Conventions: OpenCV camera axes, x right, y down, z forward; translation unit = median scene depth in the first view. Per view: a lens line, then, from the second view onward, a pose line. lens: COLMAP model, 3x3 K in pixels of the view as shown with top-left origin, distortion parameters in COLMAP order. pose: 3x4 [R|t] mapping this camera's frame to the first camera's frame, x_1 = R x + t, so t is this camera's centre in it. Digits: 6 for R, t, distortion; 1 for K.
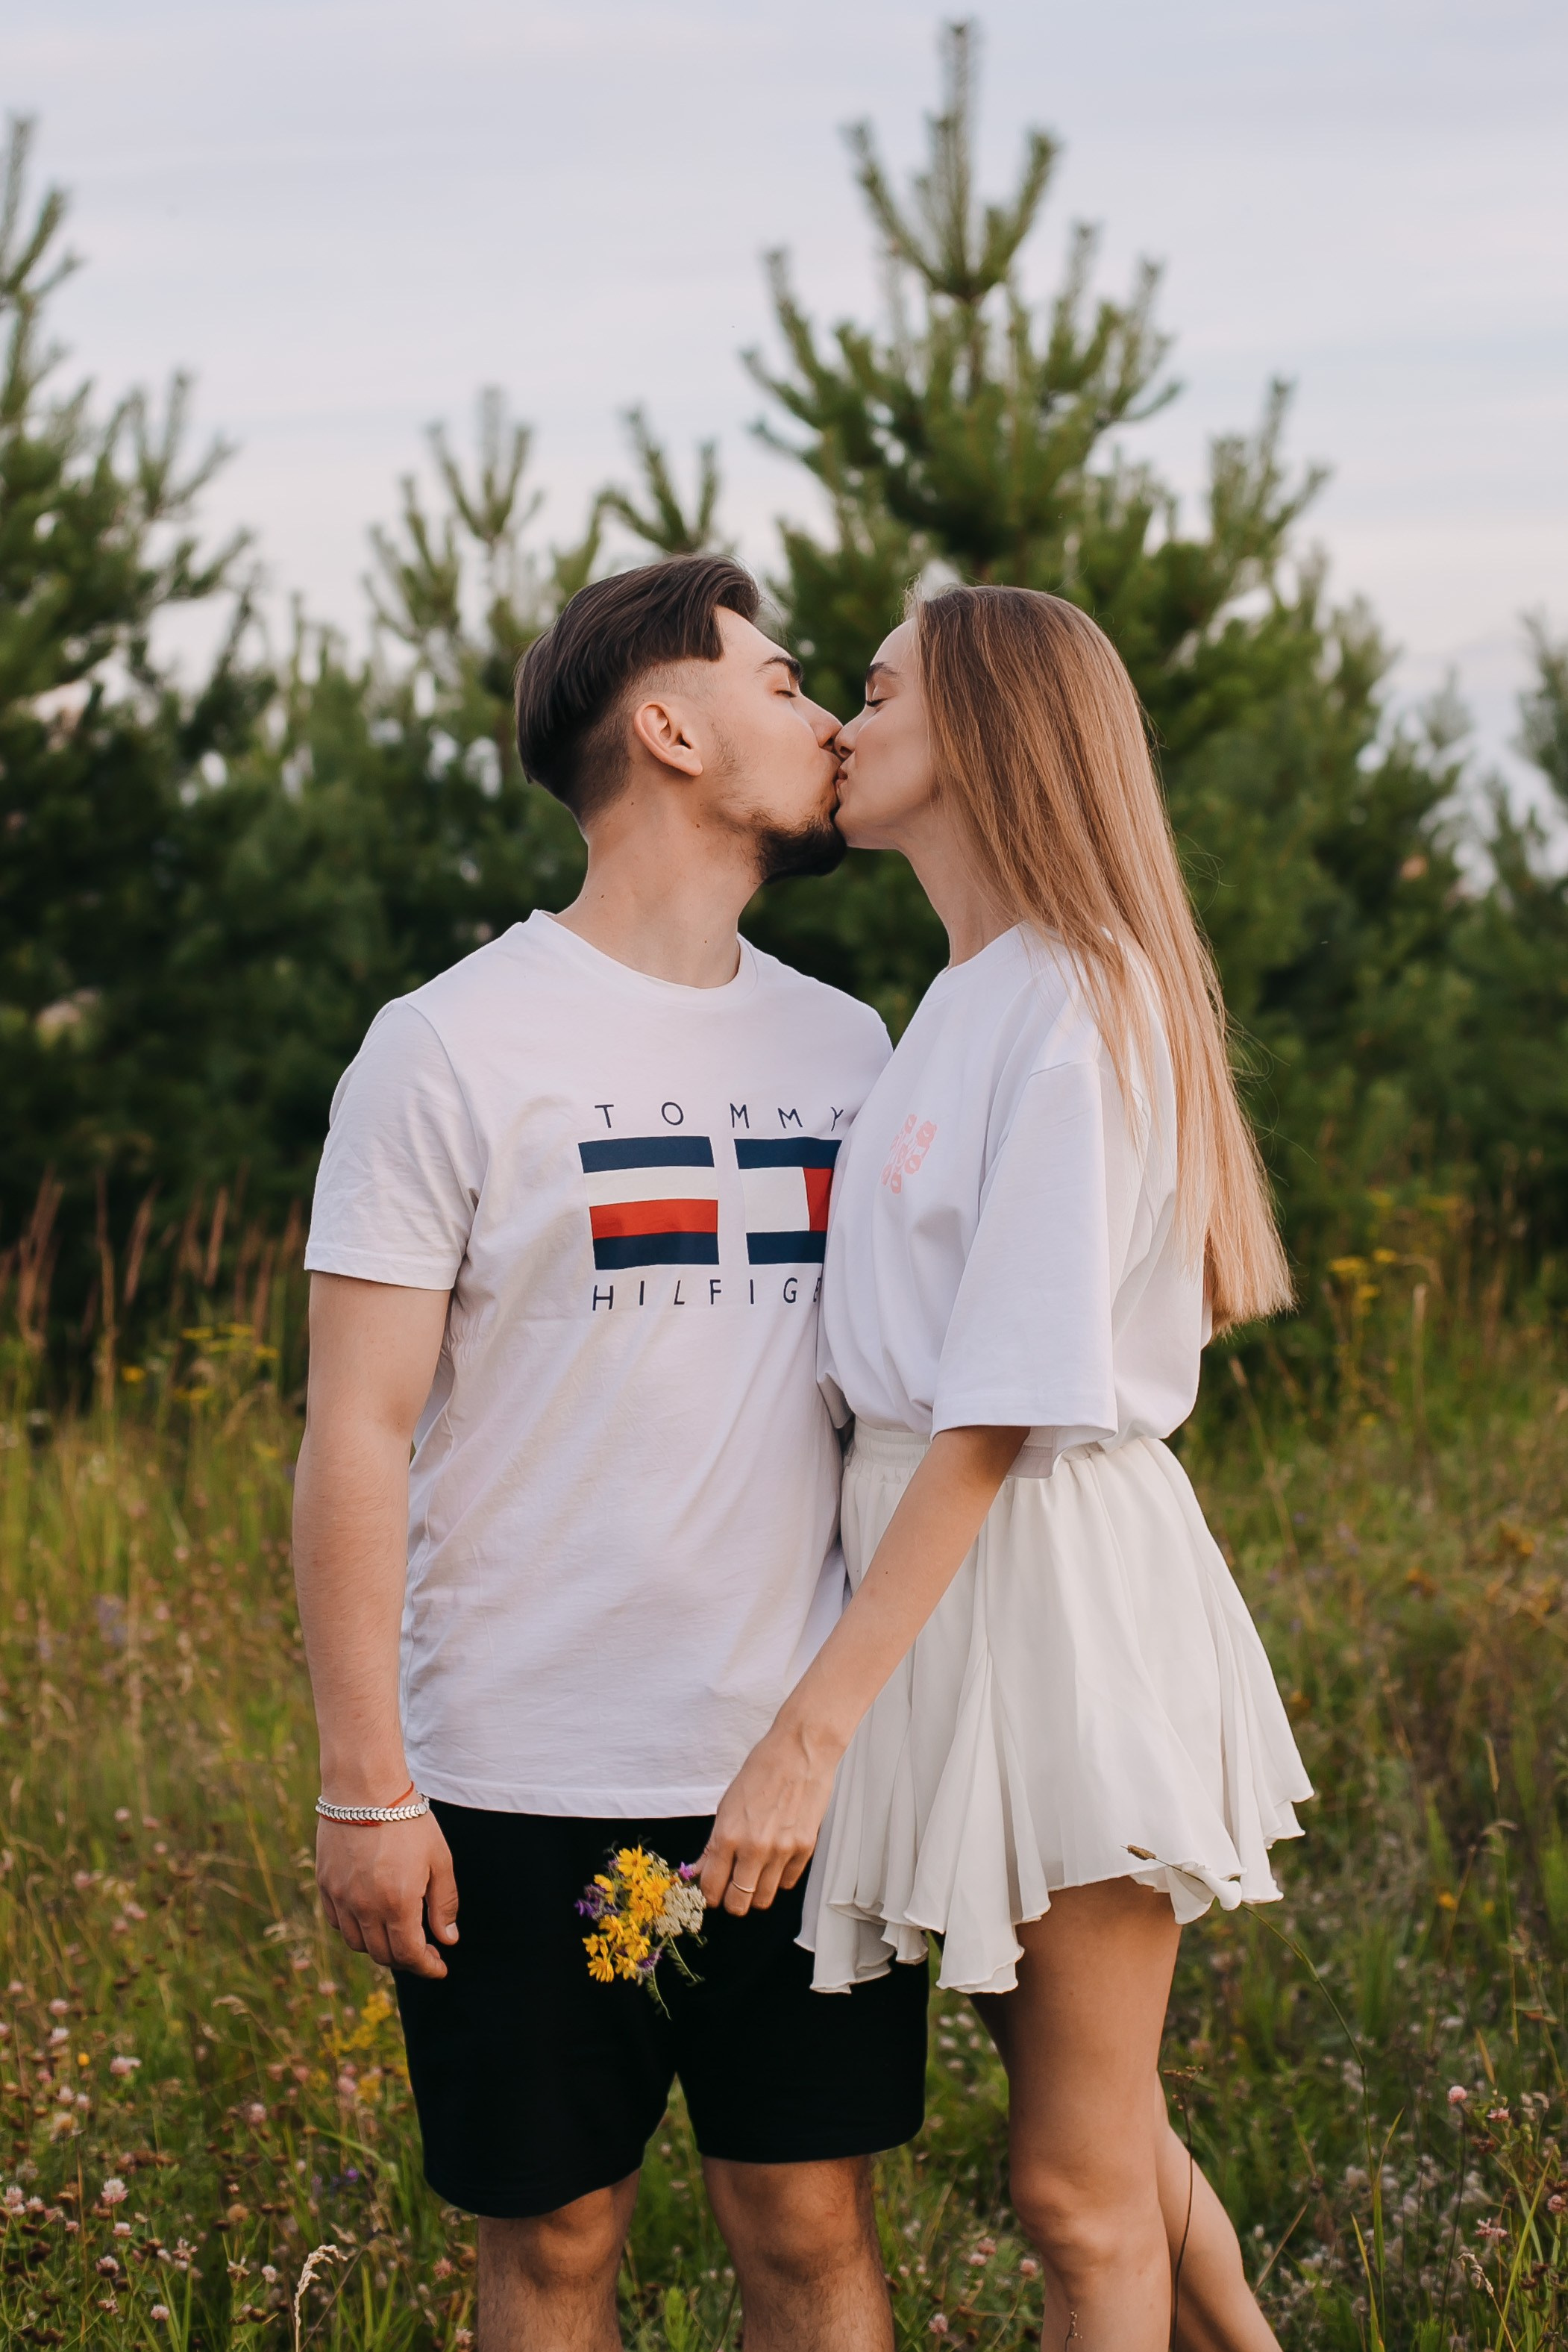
lens RADIAL K [[3573.0, 0, 784.0], [0, 3573.0, 1176.0], [0, 0, 1]] dist [-0.122539, -0.055649]
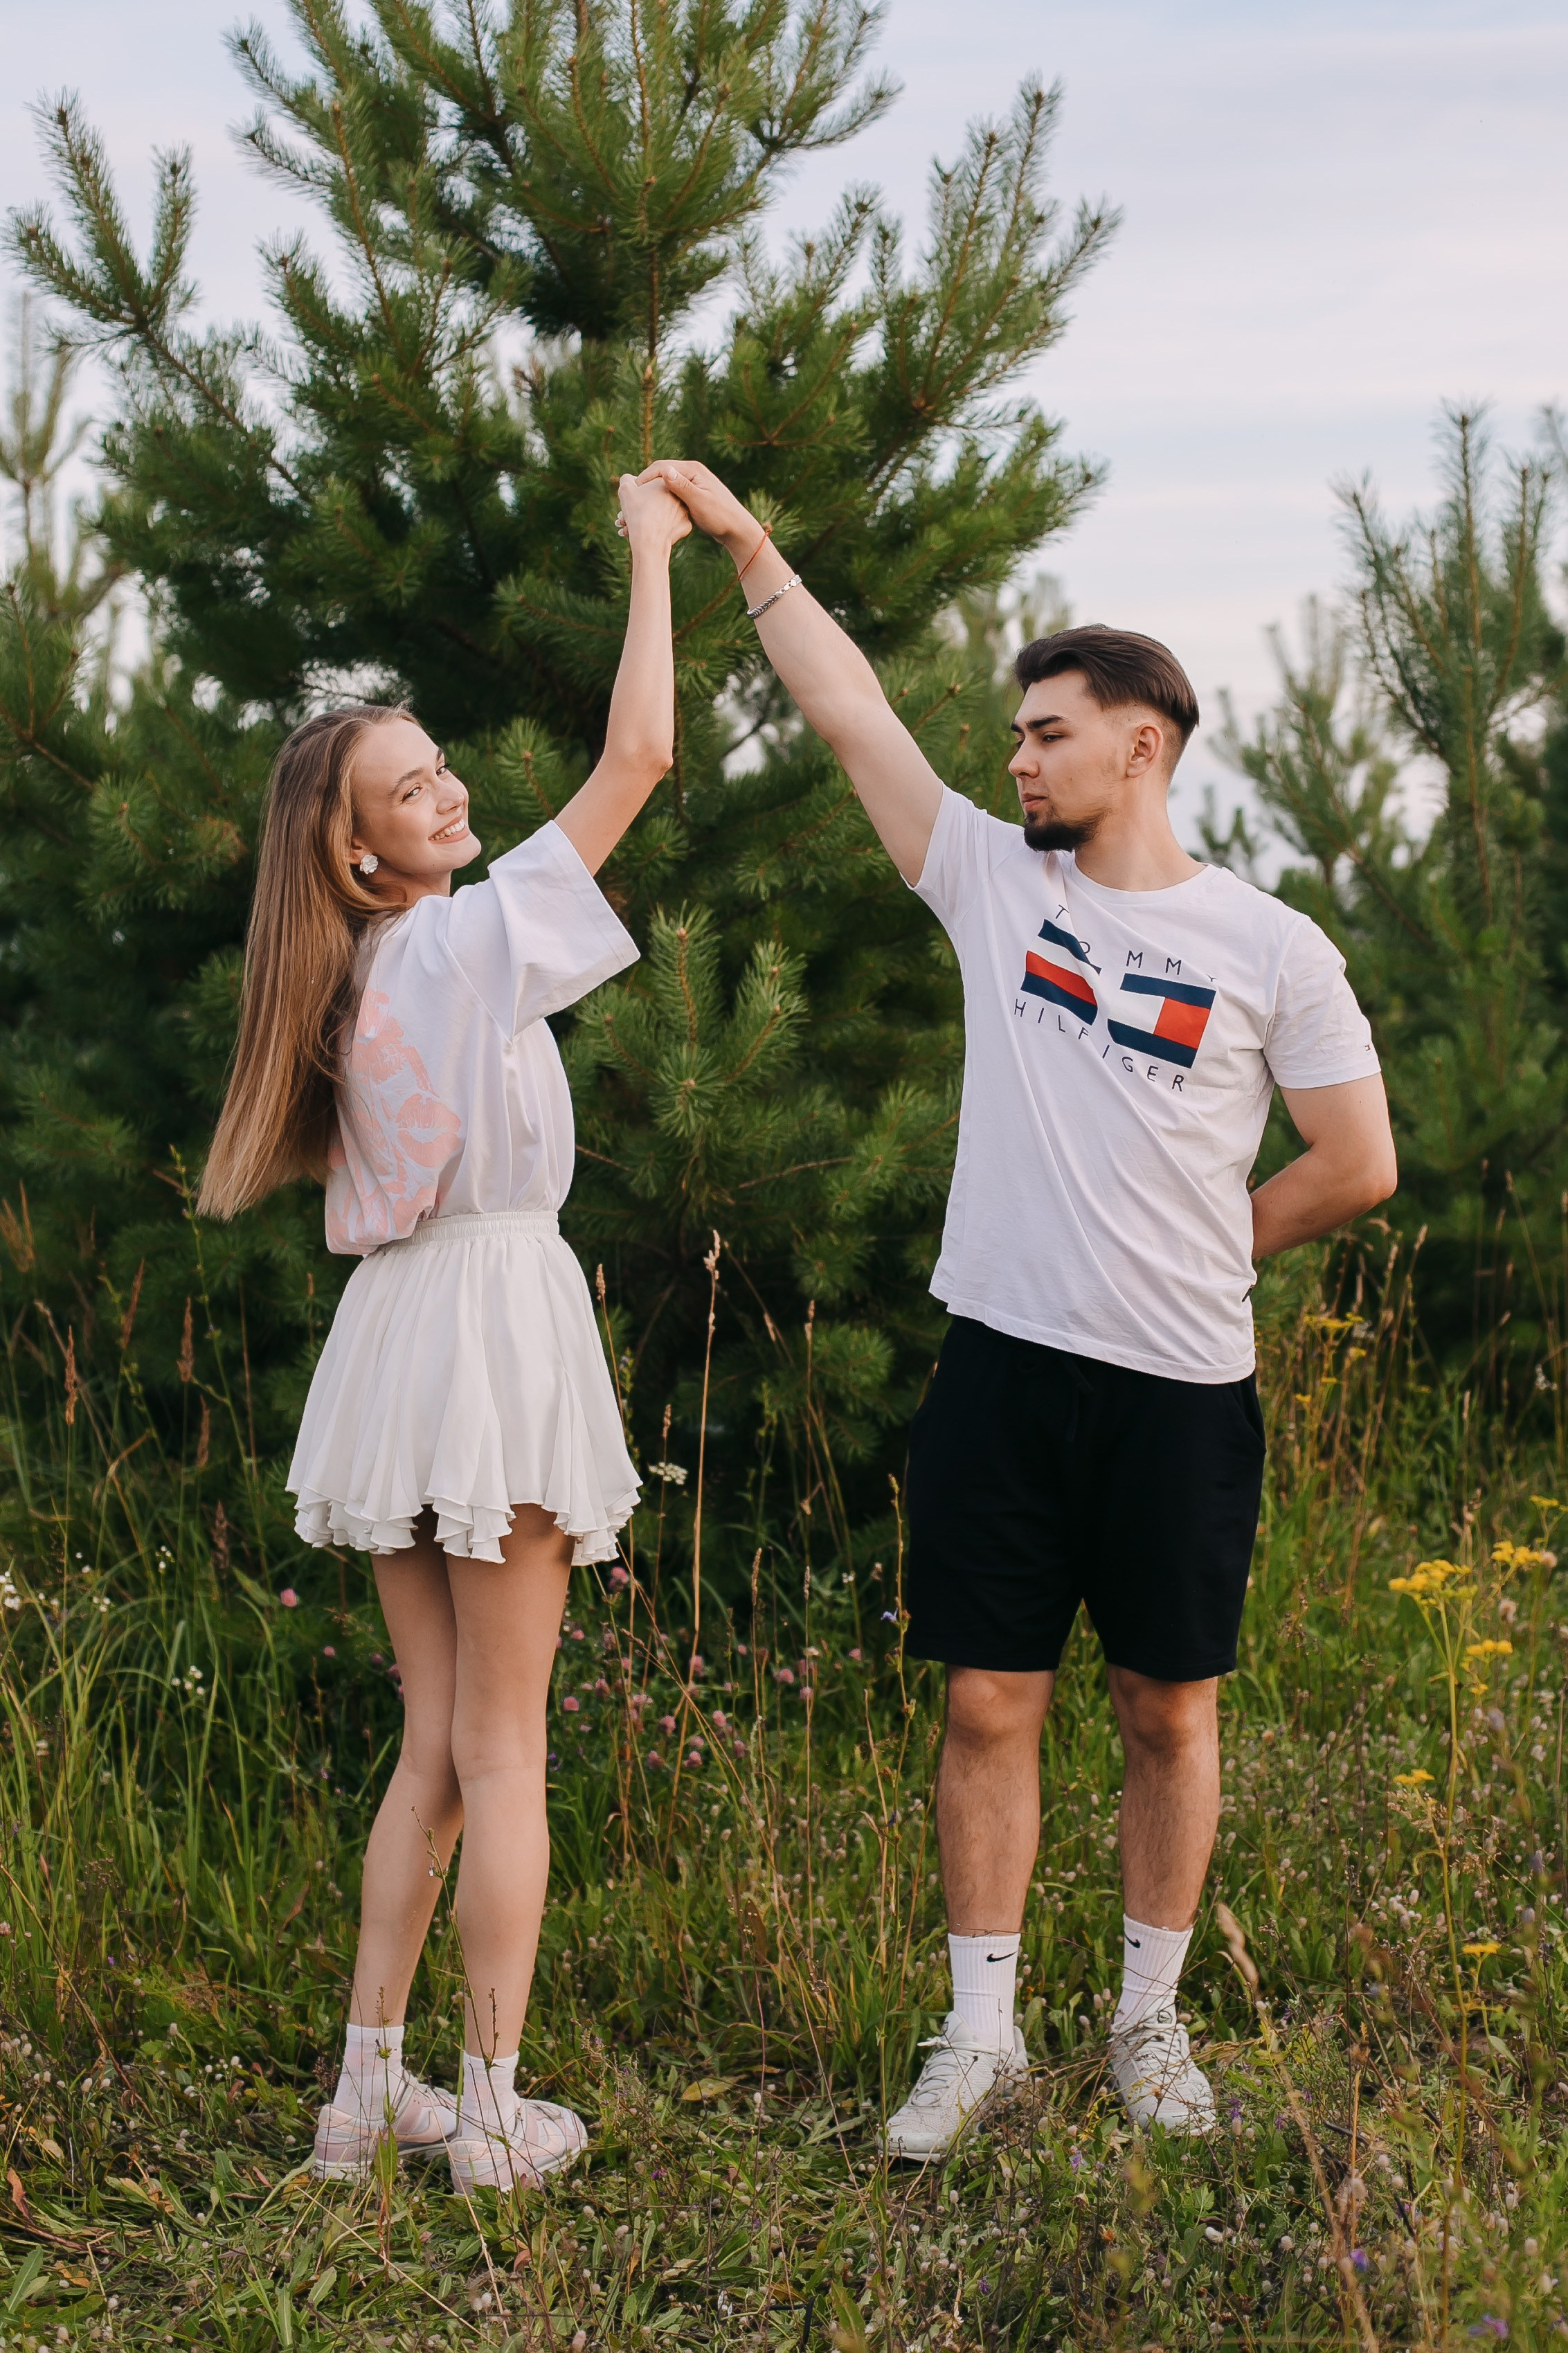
lens RADIAL K [[3574.0, 0, 784.0], [0, 3574.0, 1176.5], [0, 0, 1]] dist [-0.122539, -0.055649]
pose [[0.995081, -0.009266, 0.098630, 0.023127], [0.010347, 0.999892, -0.010453, -0.010376], [-0.098522, 0.011422, 0.995069, 0.328635]]
